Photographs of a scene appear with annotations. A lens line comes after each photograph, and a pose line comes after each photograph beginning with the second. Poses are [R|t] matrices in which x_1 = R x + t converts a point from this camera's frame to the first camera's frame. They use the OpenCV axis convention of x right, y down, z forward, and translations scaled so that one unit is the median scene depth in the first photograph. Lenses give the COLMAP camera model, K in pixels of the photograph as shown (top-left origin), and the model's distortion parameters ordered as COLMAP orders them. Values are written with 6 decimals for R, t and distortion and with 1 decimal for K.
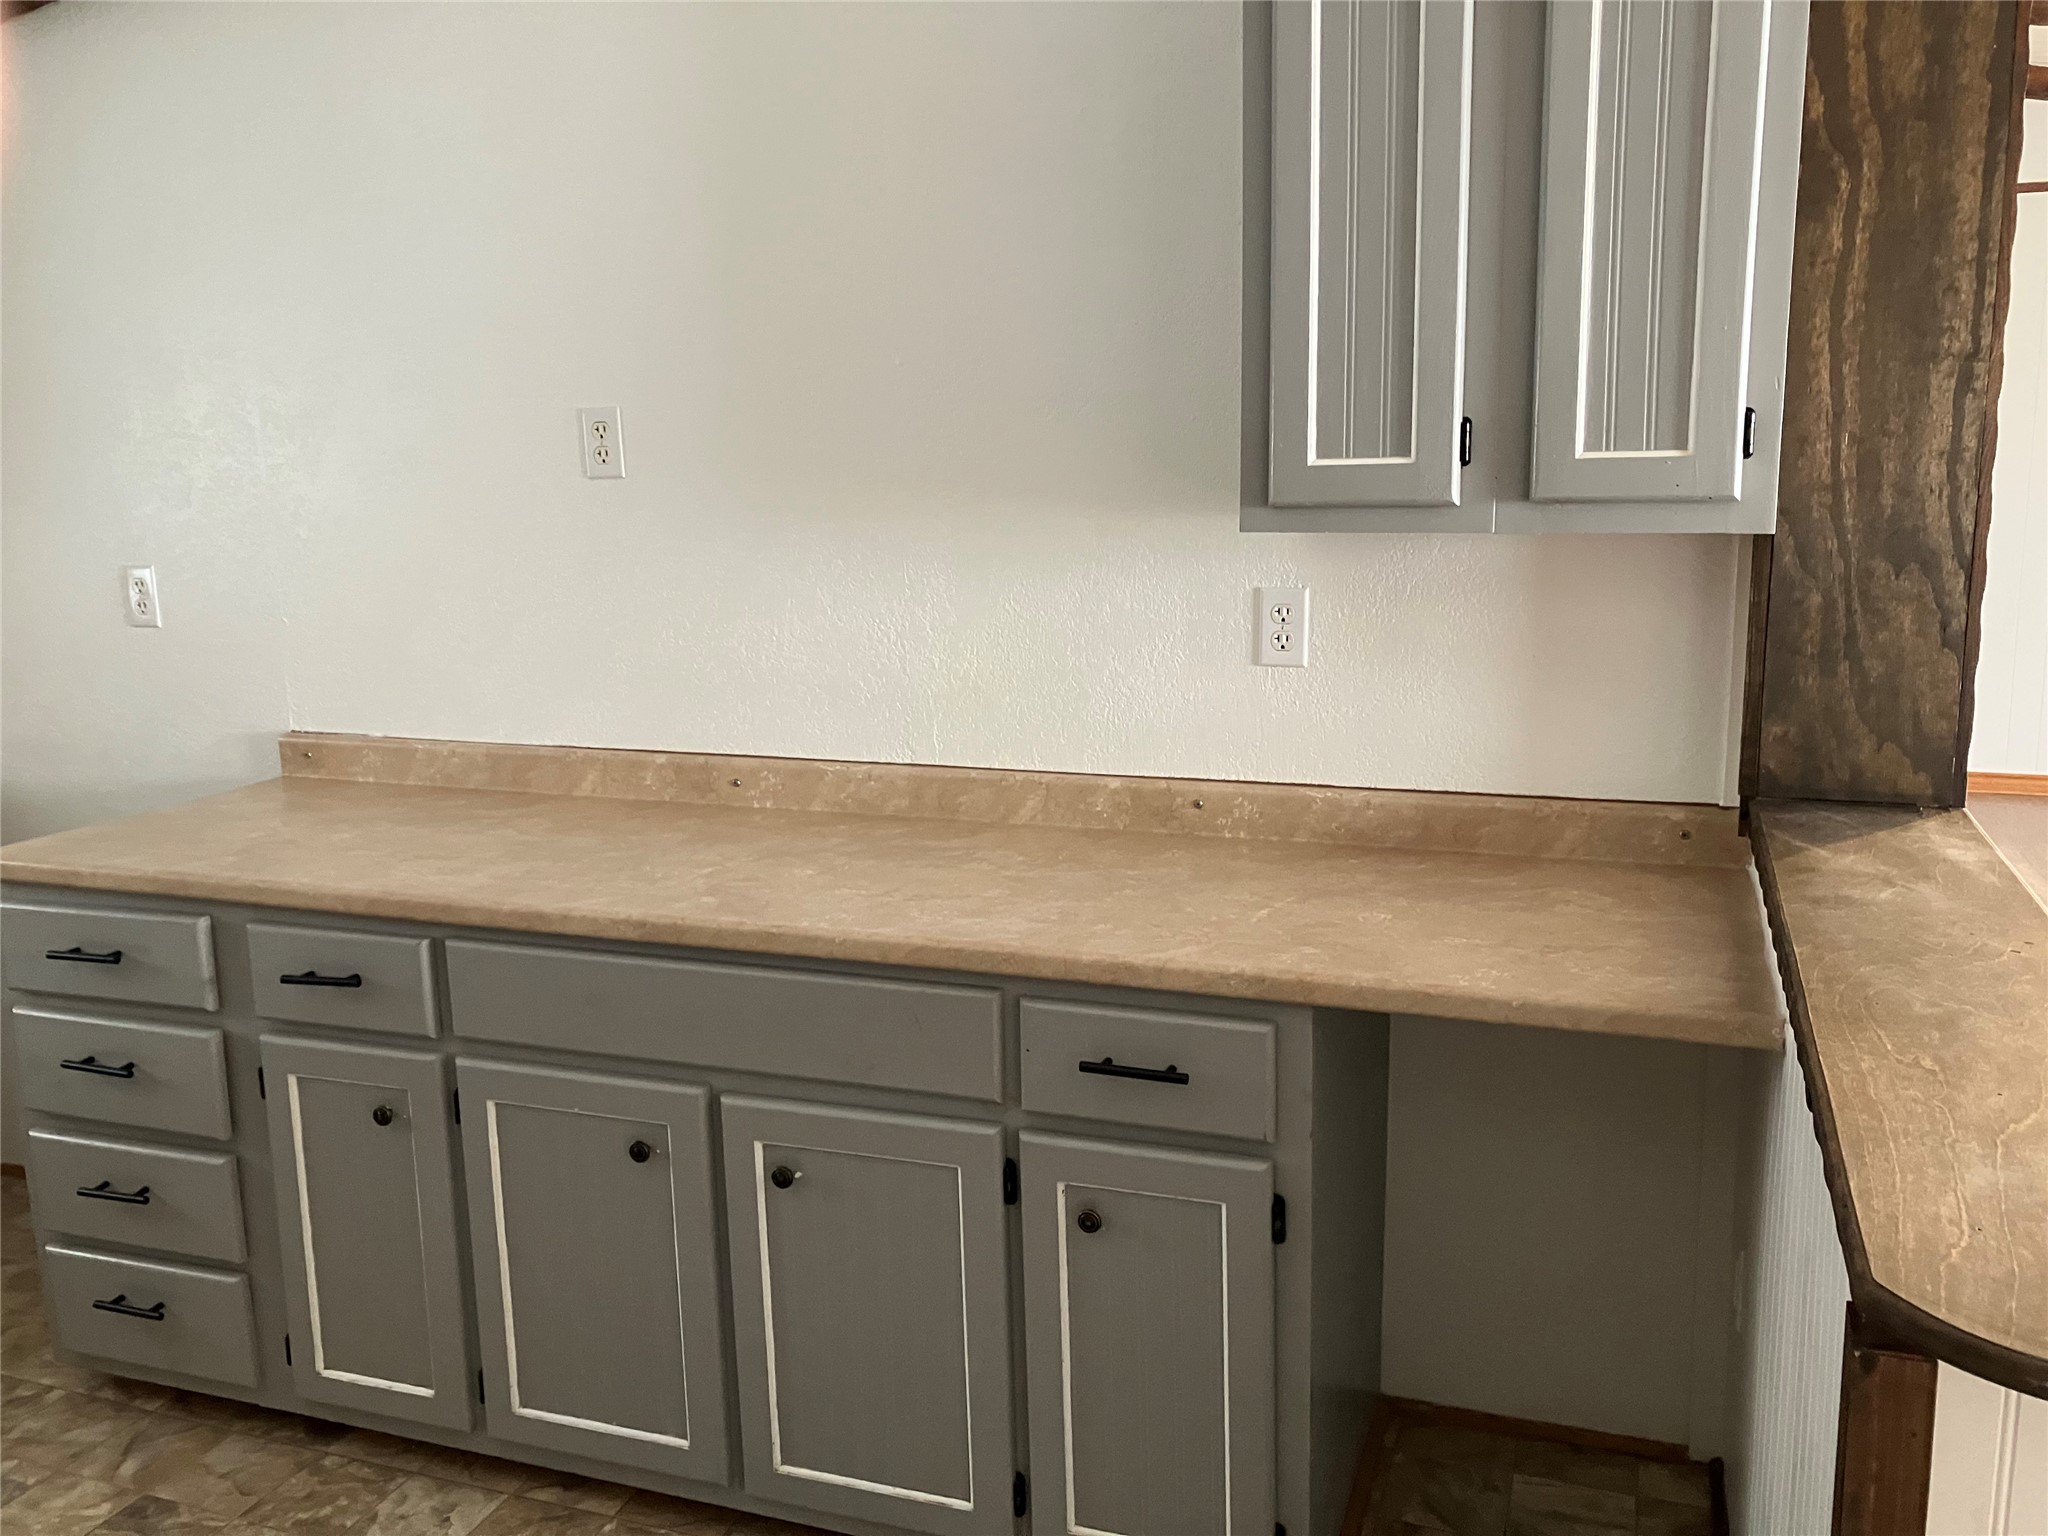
lens RADIAL K [[1698.8, 0, 1096.9], [0, 1698.8, 729.8], [0, 0, 1]] dist [0.042322, -0.064044]
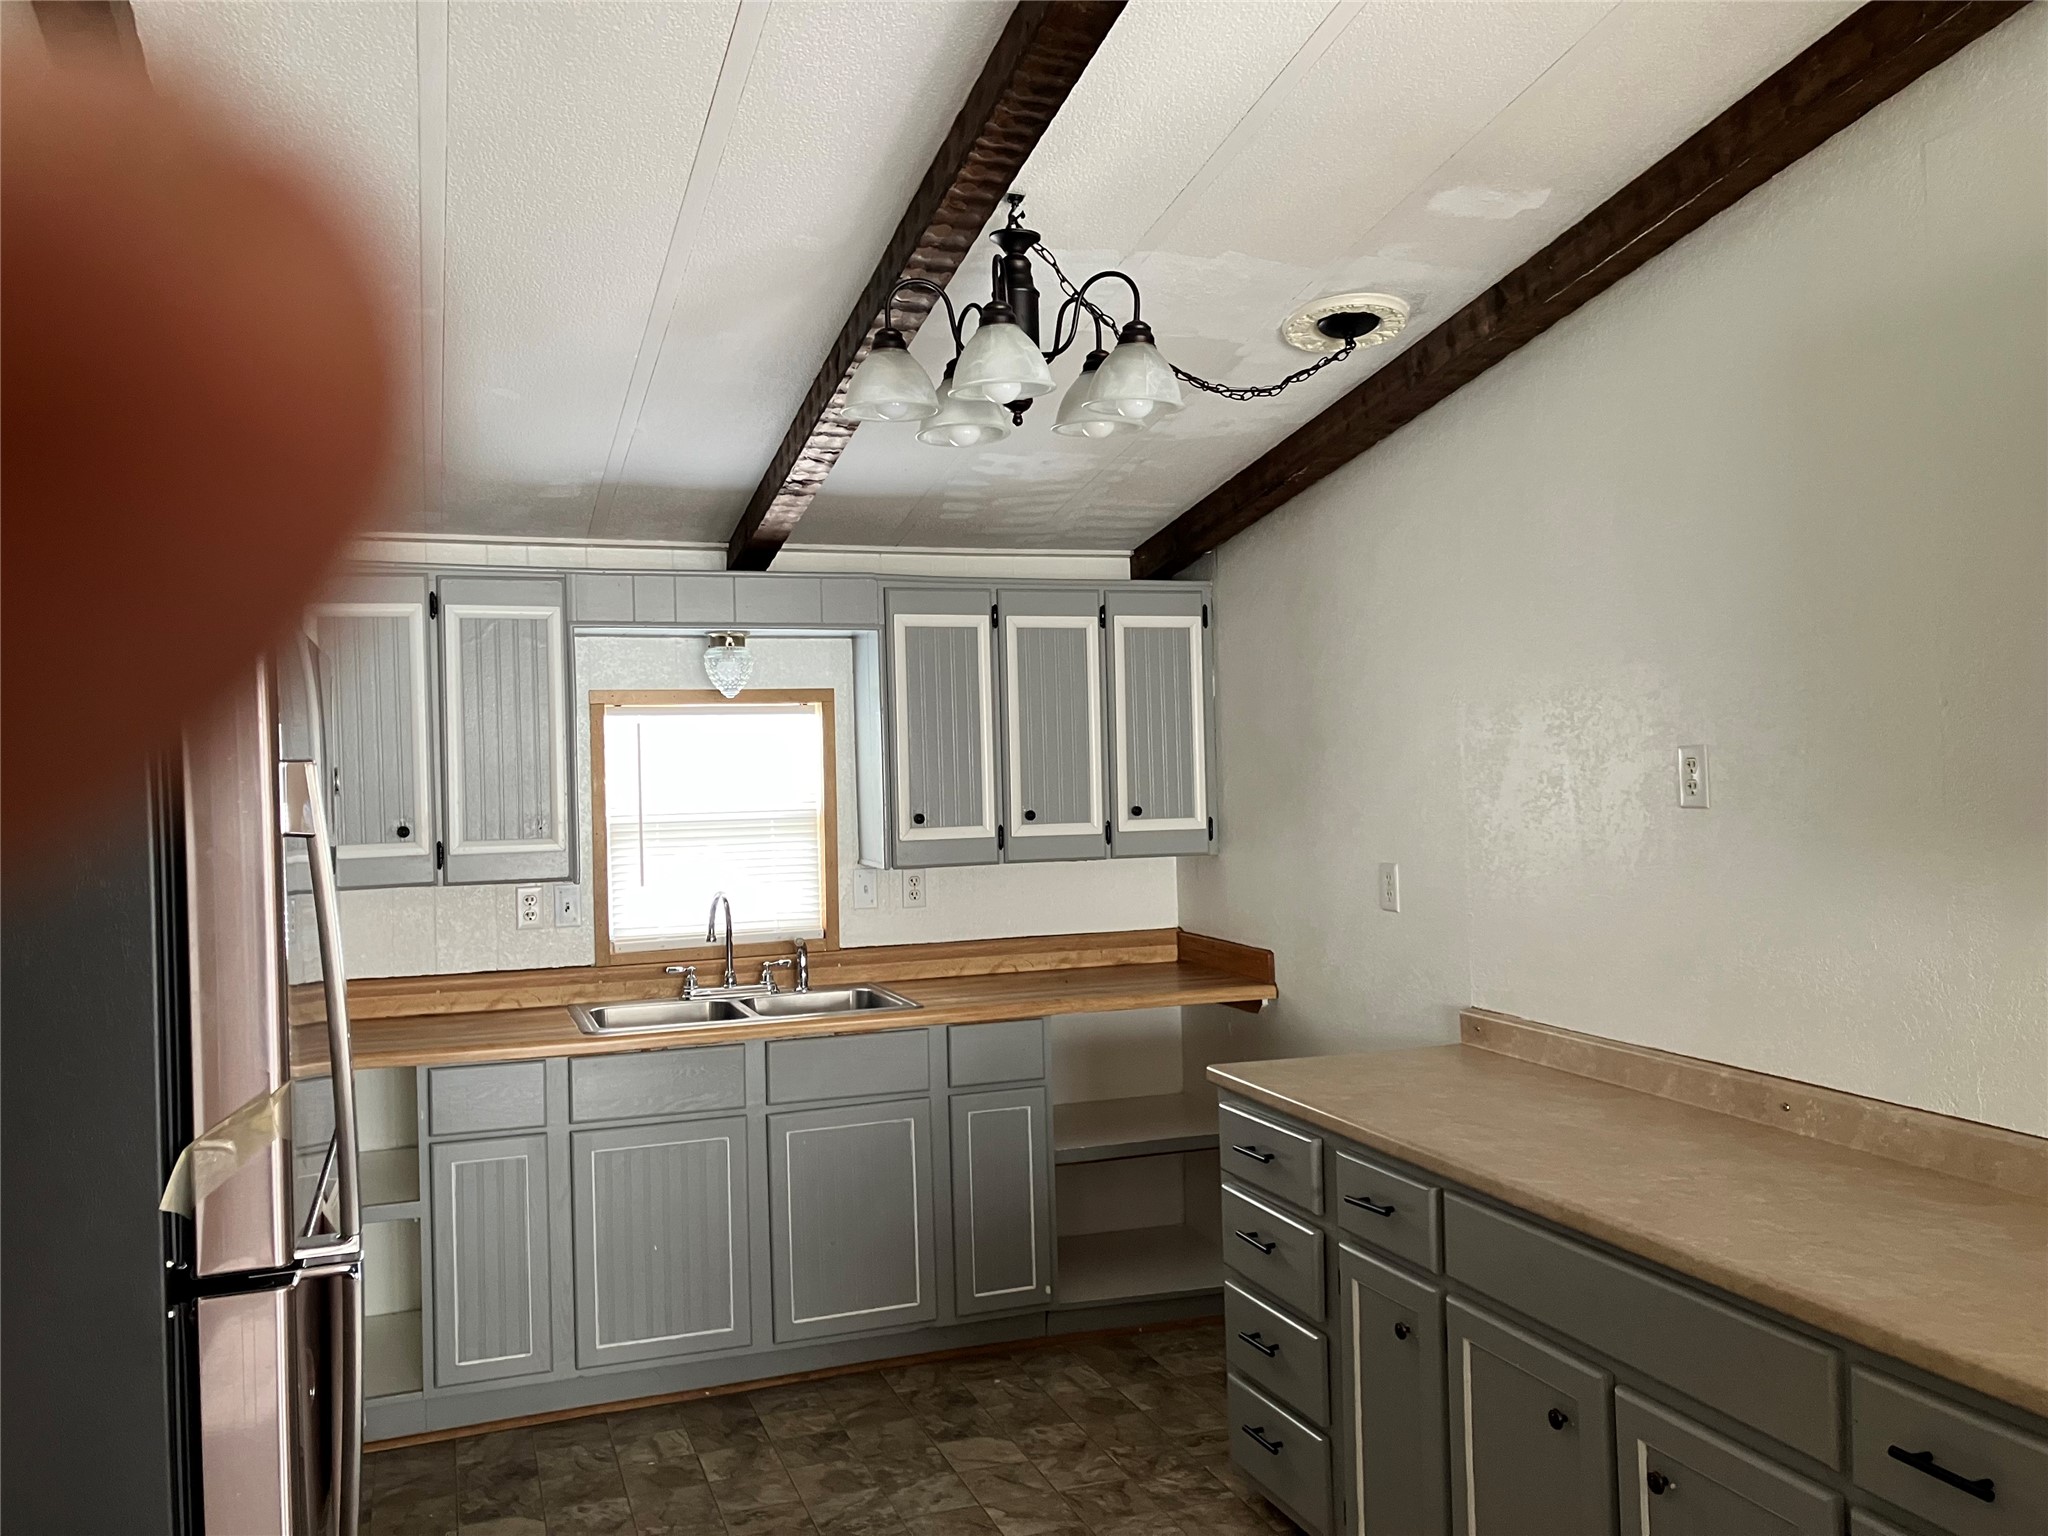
lens RADIAL K [[1698.8, 0, 1033.4], [0, 1698.8, 751.4], [0, 0, 1]] dist [0.042322, -0.064044]
pose [[0.629635, 0.001433, -0.776890, 0.346955], [-0.122827, 0.987605, -0.097724, -0.027961], [0.767120, 0.156953, 0.622006, -0.015029]]
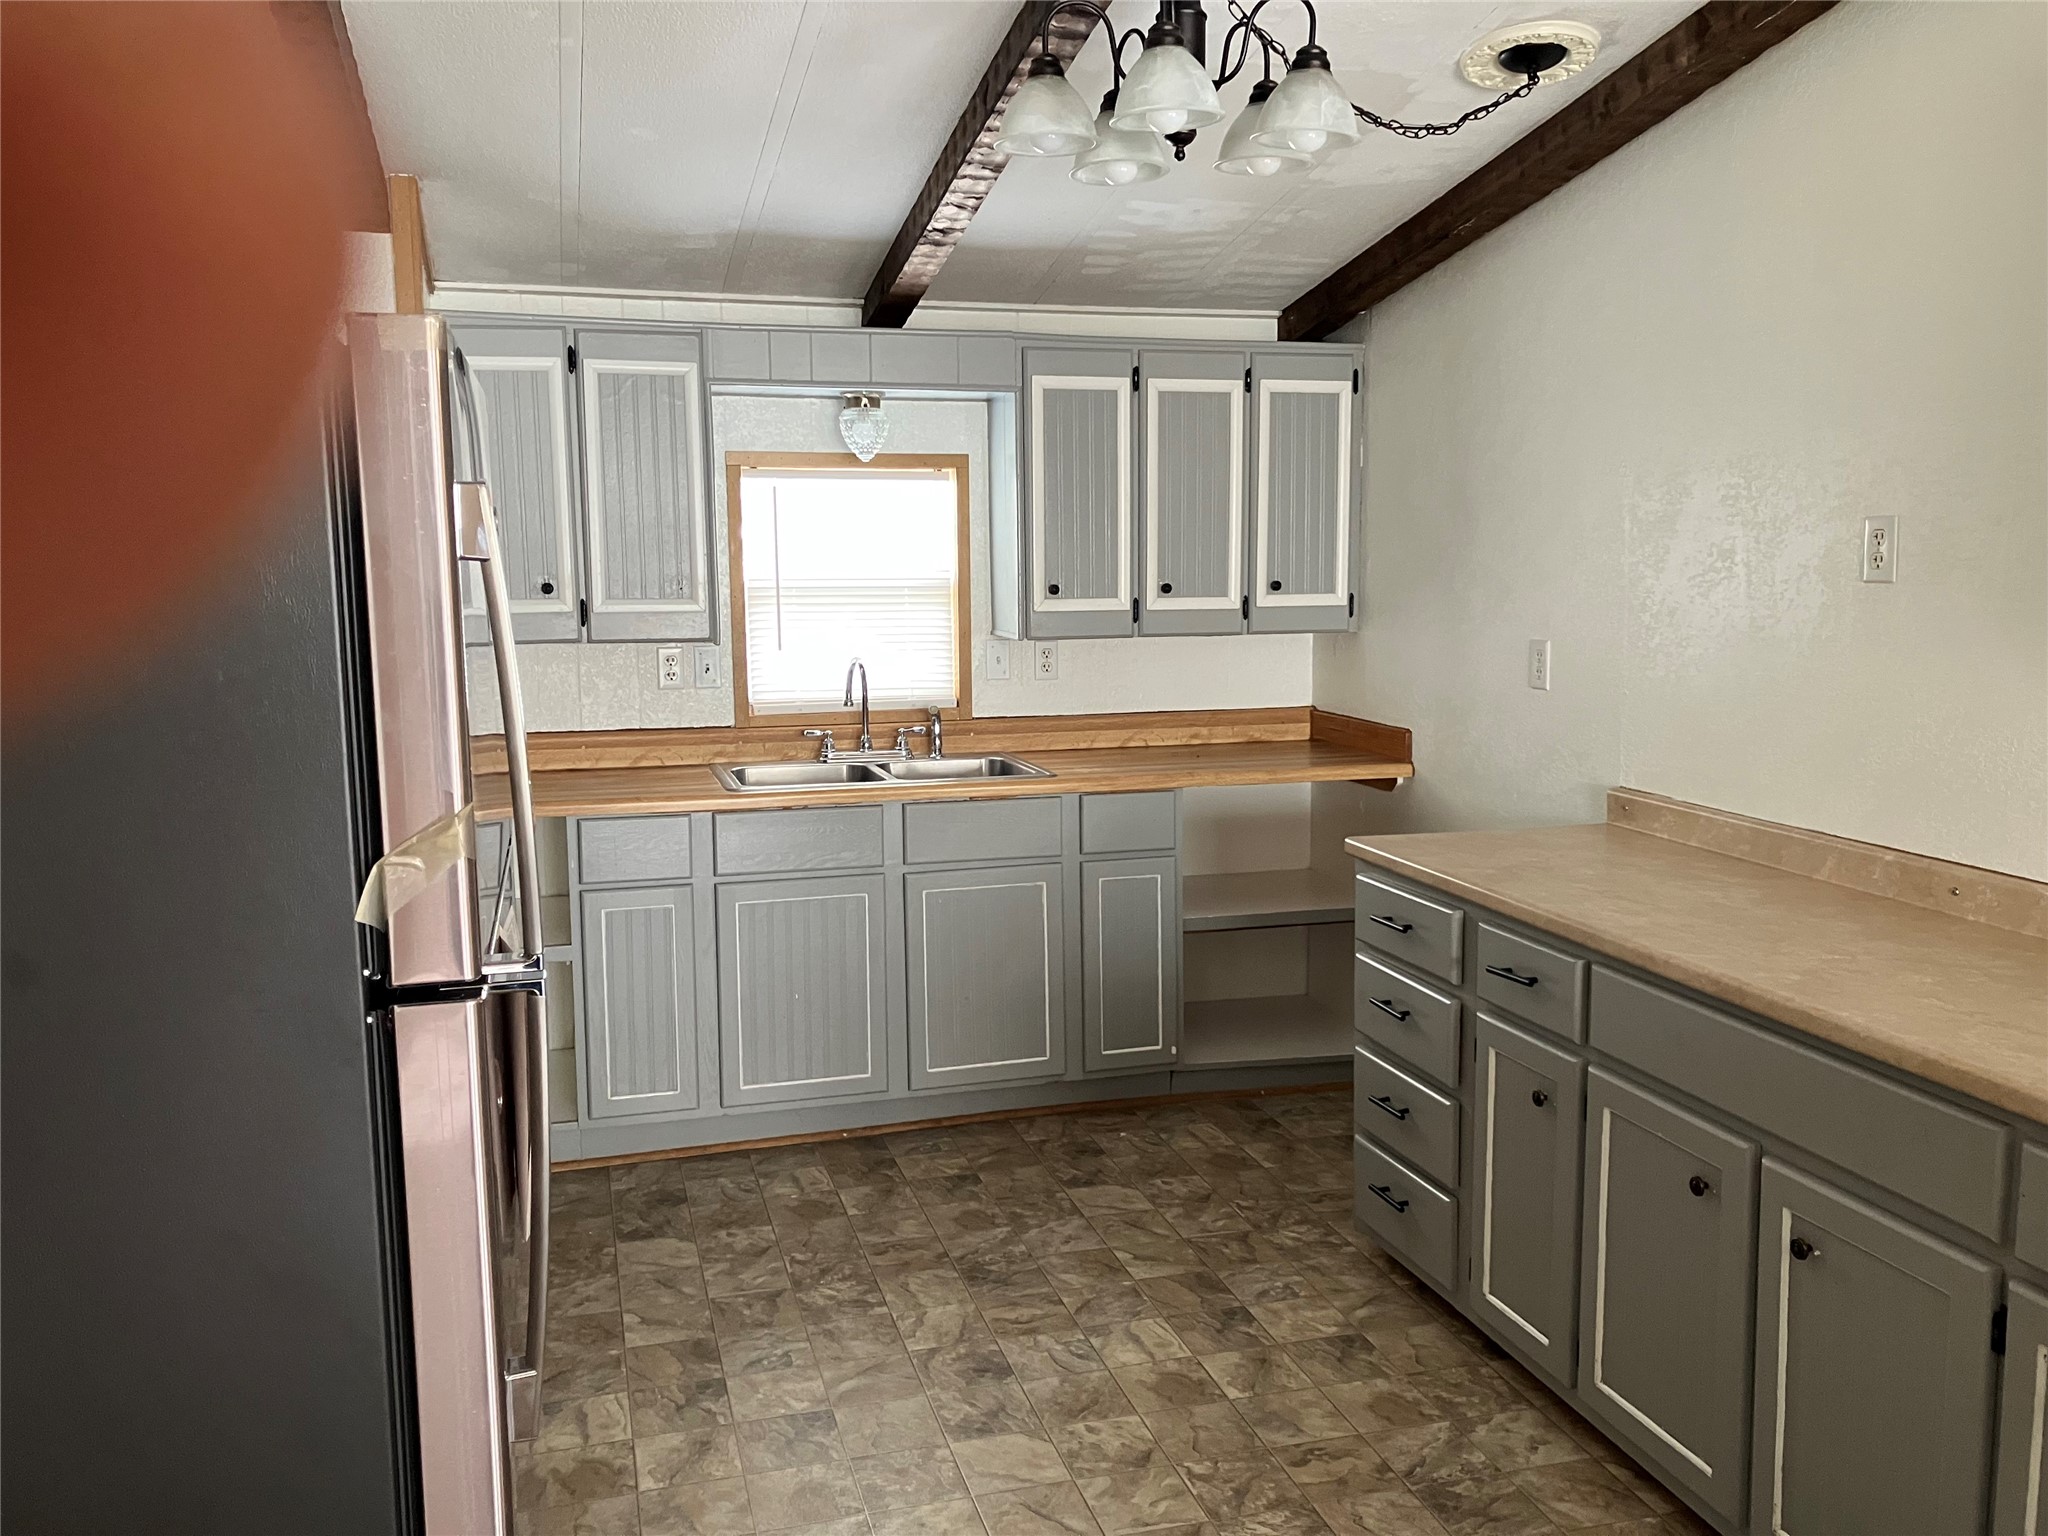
lens RADIAL K [[1698.8, 0, 1036.1], [0, 1698.8, 759.7], [0, 0, 1]] dist [0.042322, -0.064044]
pose [[0.576037, 0.117967, -0.808866, 0.320069], [-0.145683, 0.988505, 0.040417, -0.008346], [0.804337, 0.094557, 0.586602, -0.020226]]
